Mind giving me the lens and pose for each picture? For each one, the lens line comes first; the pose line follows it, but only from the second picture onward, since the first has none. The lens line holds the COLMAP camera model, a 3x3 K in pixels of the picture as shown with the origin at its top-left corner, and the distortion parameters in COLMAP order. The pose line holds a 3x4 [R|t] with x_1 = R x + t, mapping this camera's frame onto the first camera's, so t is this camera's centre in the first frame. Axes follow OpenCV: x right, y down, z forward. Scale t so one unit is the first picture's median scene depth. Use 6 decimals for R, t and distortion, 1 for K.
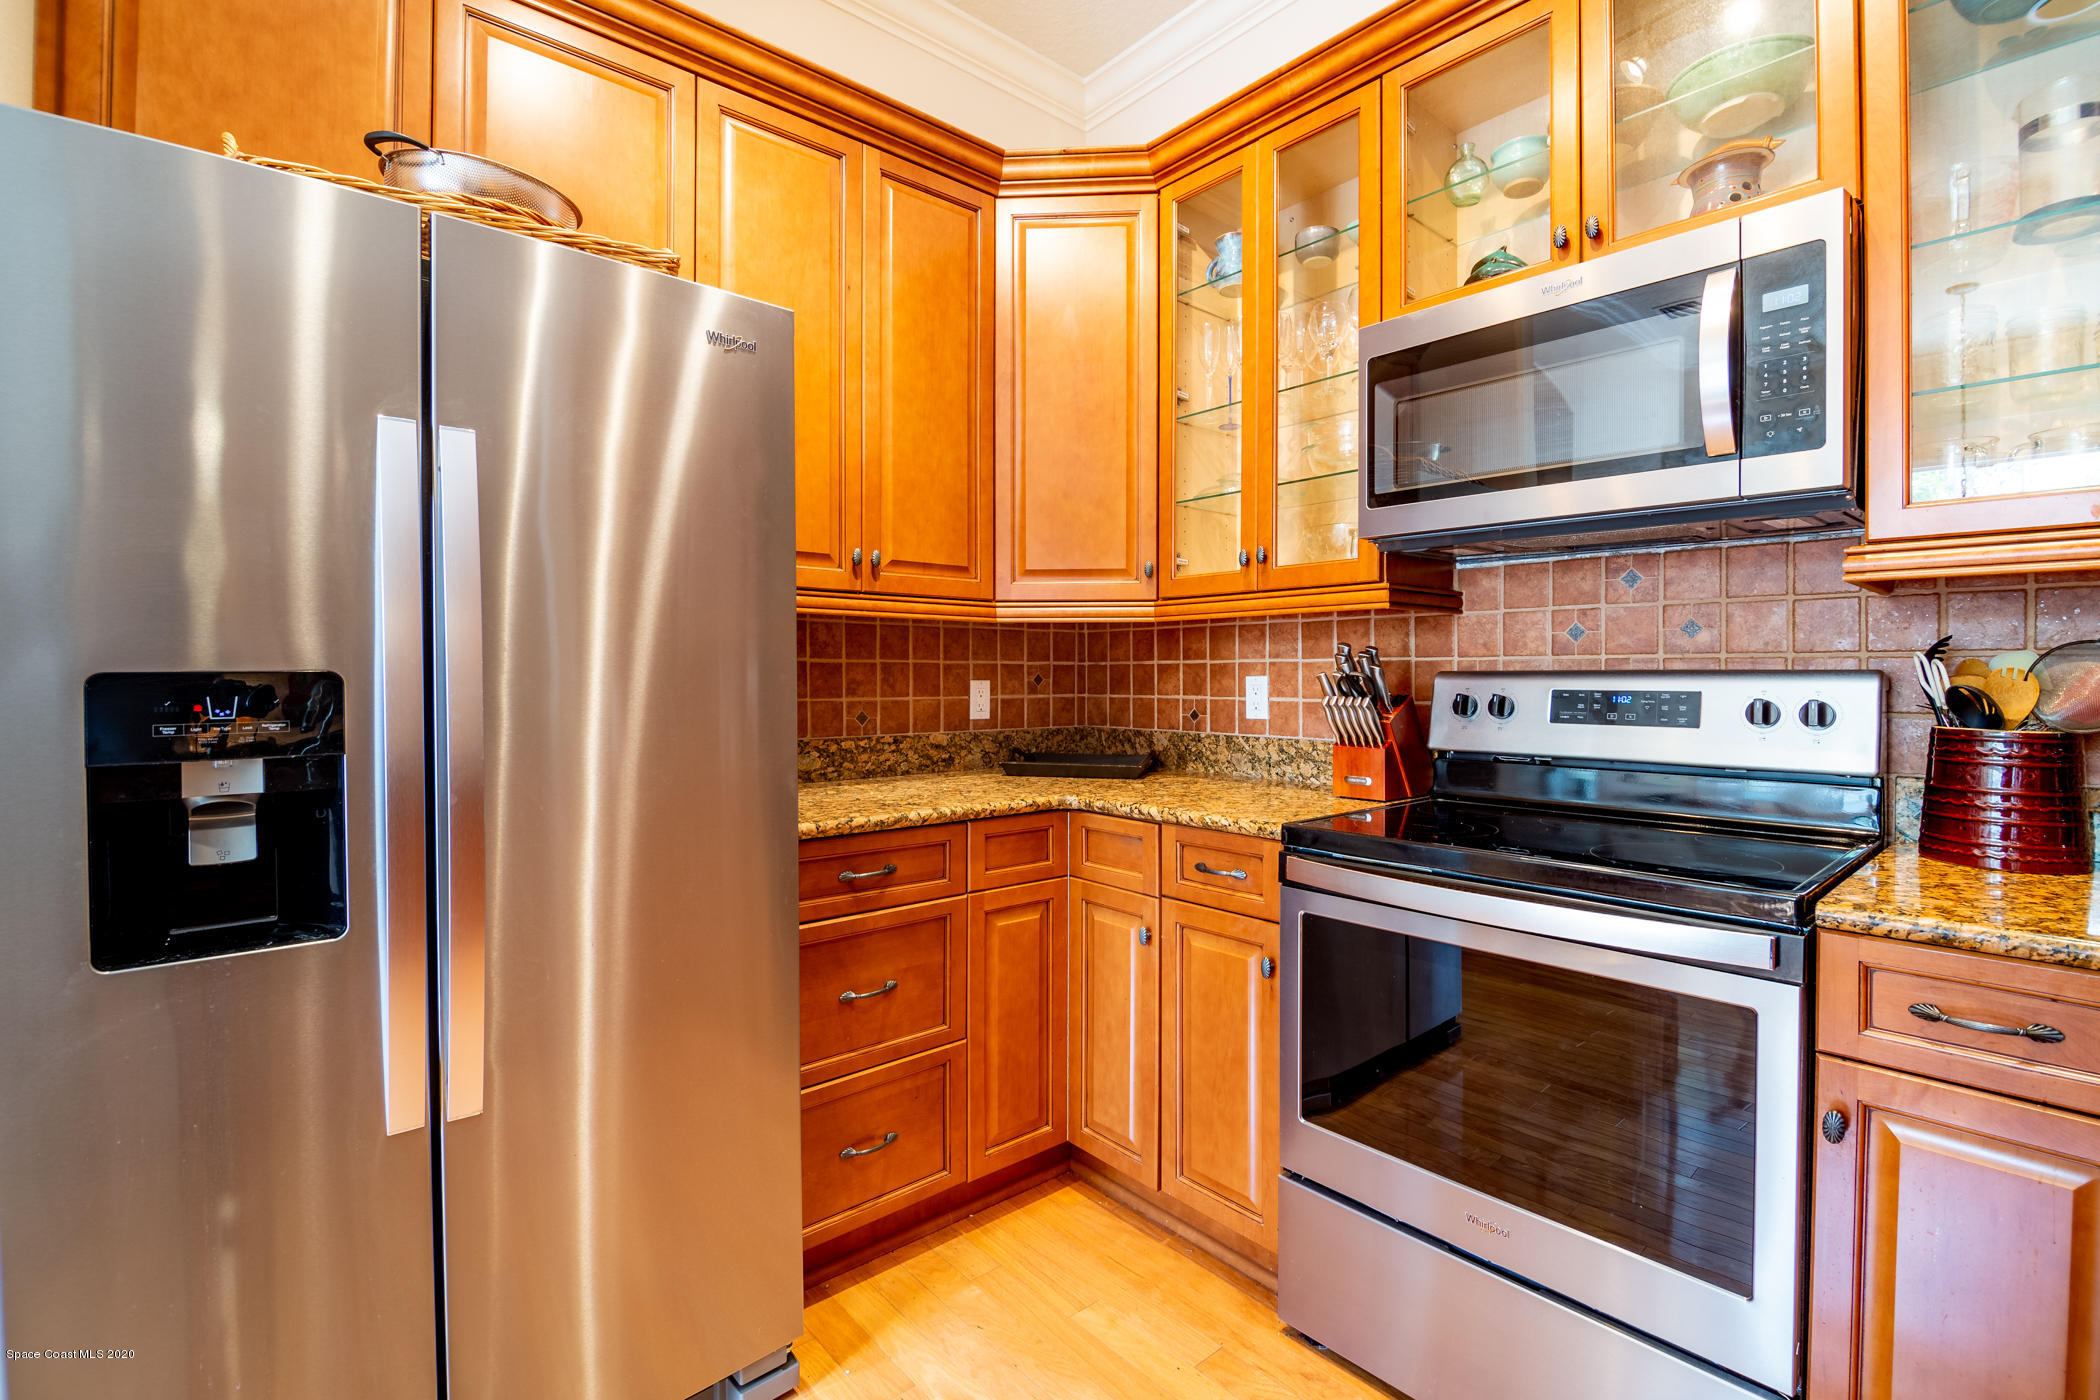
lens RADIAL K [[956.5, 0, 1054.2], [0, 956.5, 669.3], [0, 0, 1]] dist [0.000275, 0.000101]
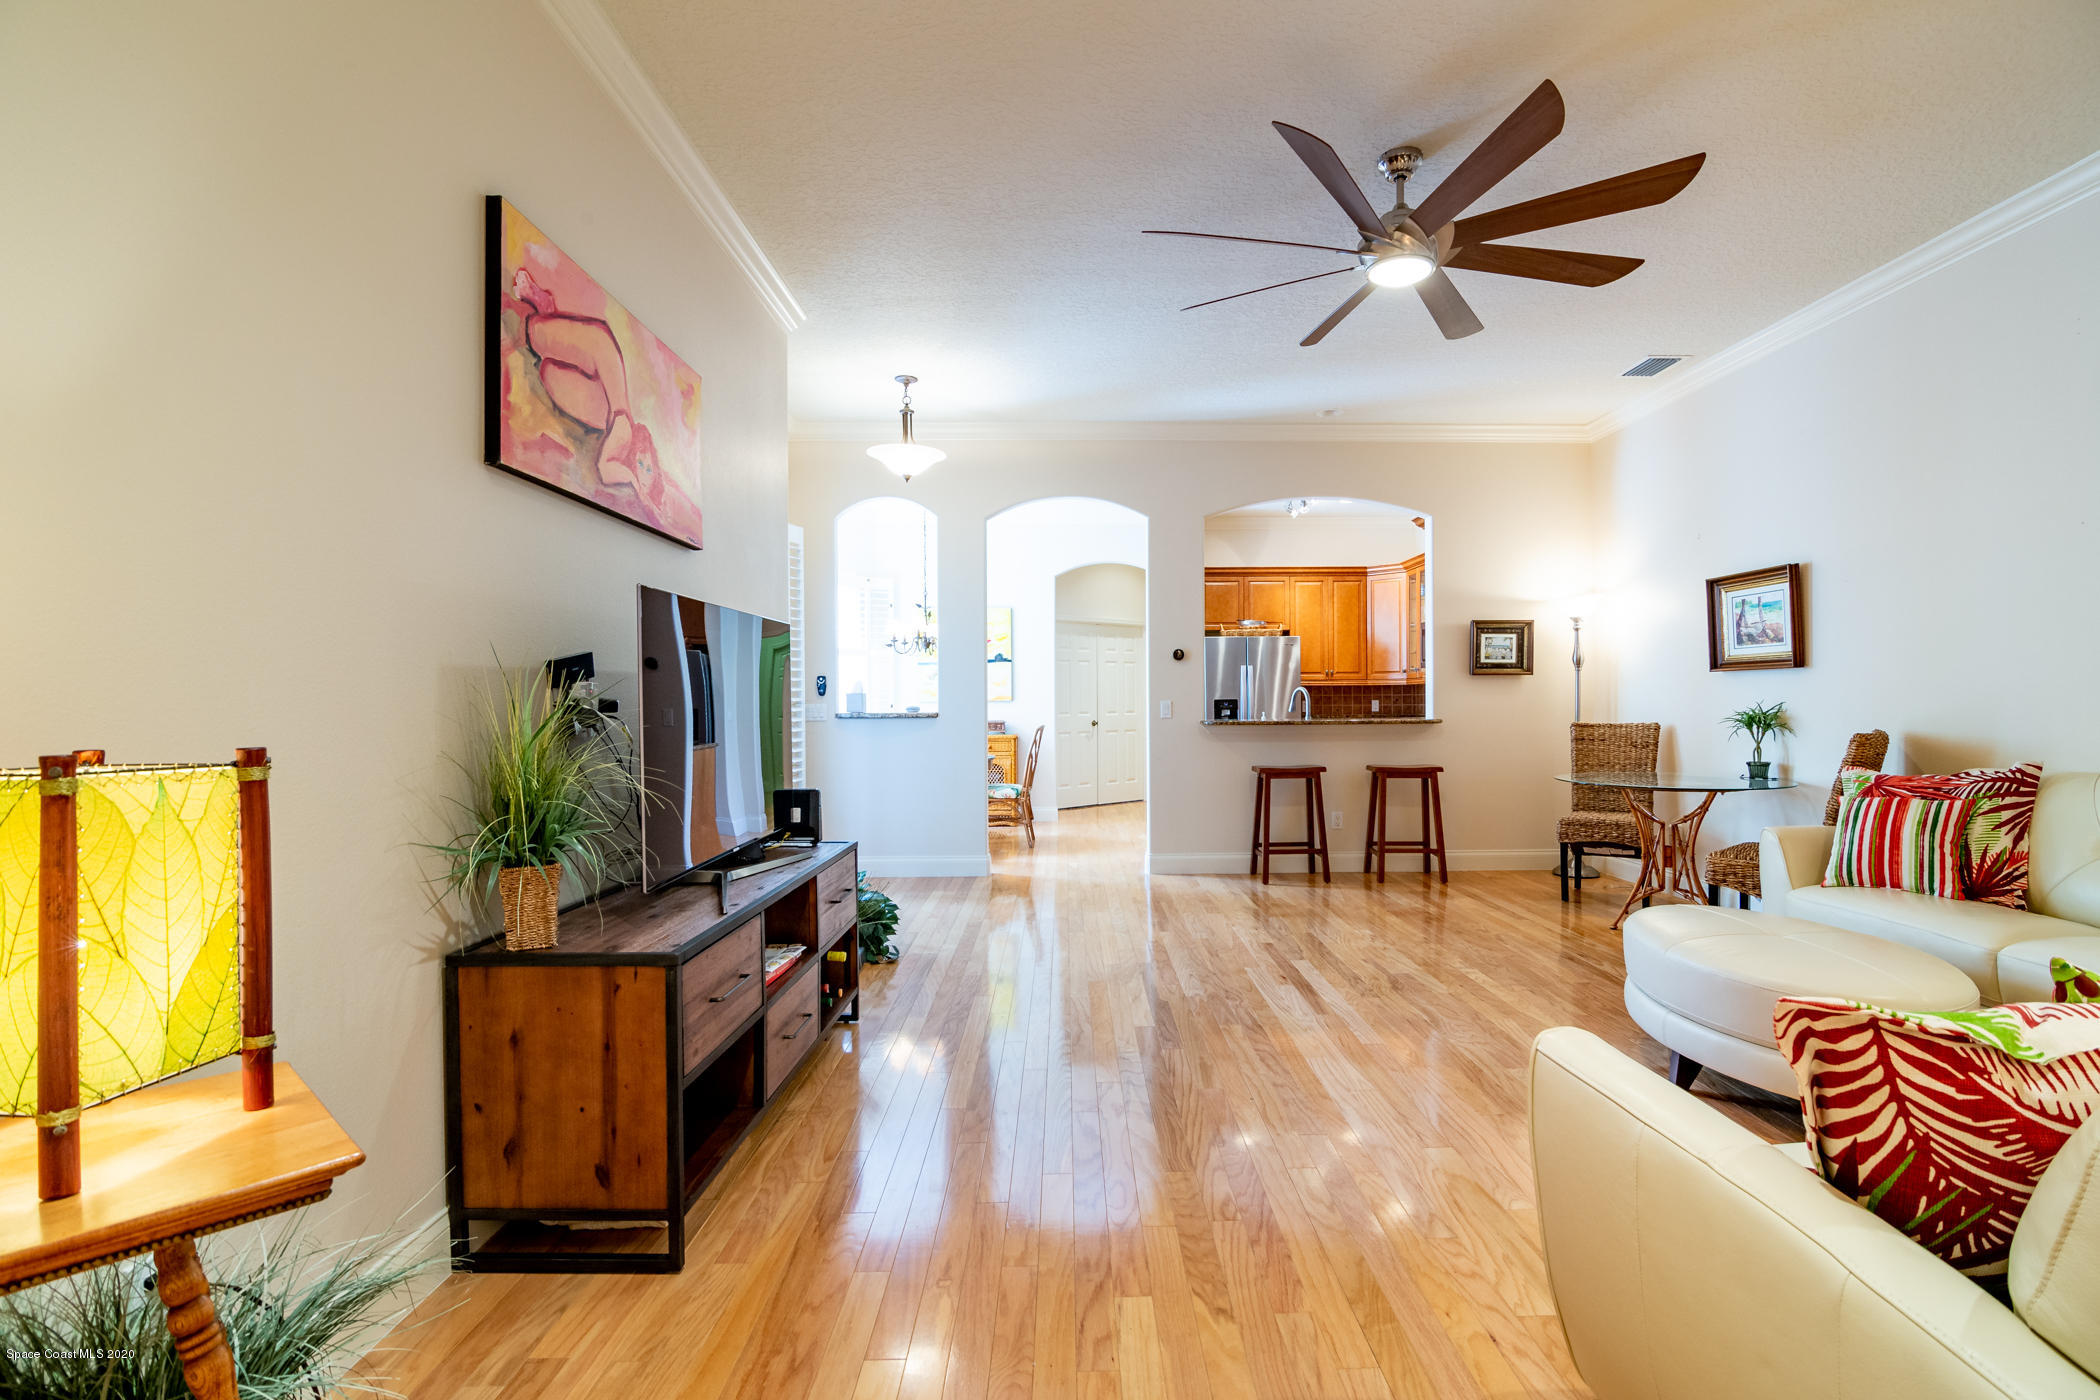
lens RADIAL K [[956.5, 0, 1054.2], [0, 956.5, 669.3], [0, 0, 1]] dist [0.000275, 0.000101]
pose [[0.748987, -0.019108, -0.662309, 1.653057], [-0.002777, 0.999485, -0.031975, 0.013214], [0.662579, 0.025788, 0.748548, -2.916756]]
